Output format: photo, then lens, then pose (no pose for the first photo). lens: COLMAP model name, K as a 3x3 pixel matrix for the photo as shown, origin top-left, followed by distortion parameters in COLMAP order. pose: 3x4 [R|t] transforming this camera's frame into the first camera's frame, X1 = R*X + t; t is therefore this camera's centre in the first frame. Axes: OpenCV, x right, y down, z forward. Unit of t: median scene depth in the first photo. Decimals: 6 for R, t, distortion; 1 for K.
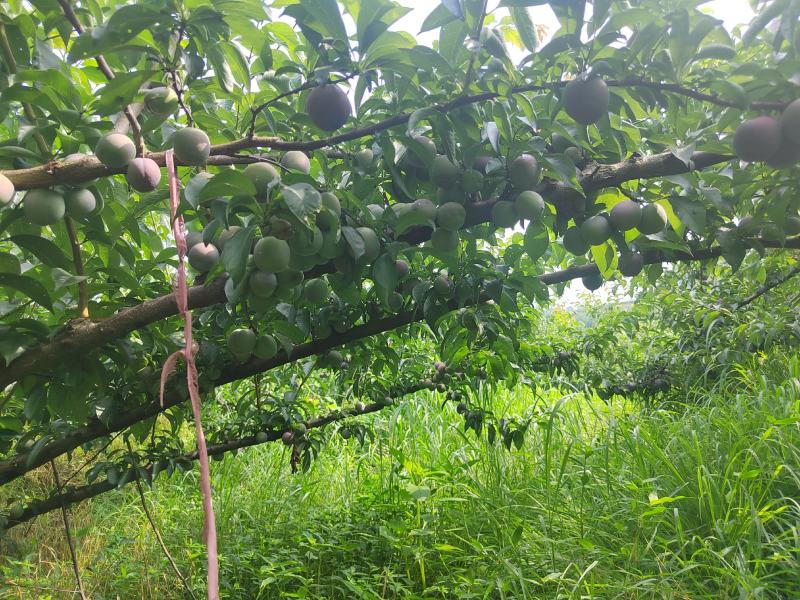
lens RADIAL K [[521.1, 0, 400.0], [0, 521.1, 300.0], [0, 0, 1]] dist [-0.000120, -0.026281]
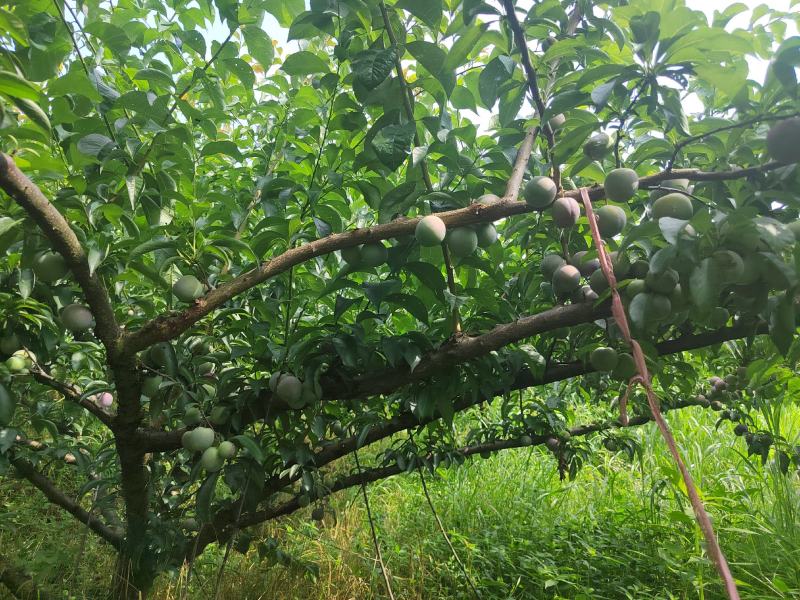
lens RADIAL K [[521.1, 0, 400.0], [0, 521.1, 300.0], [0, 0, 1]] dist [-0.000120, -0.026281]
pose [[0.929986, 0.009379, -0.367476, -0.120030], [-0.008813, 0.999956, 0.003217, -0.015396], [0.367490, 0.000247, 0.930027, -0.050014]]
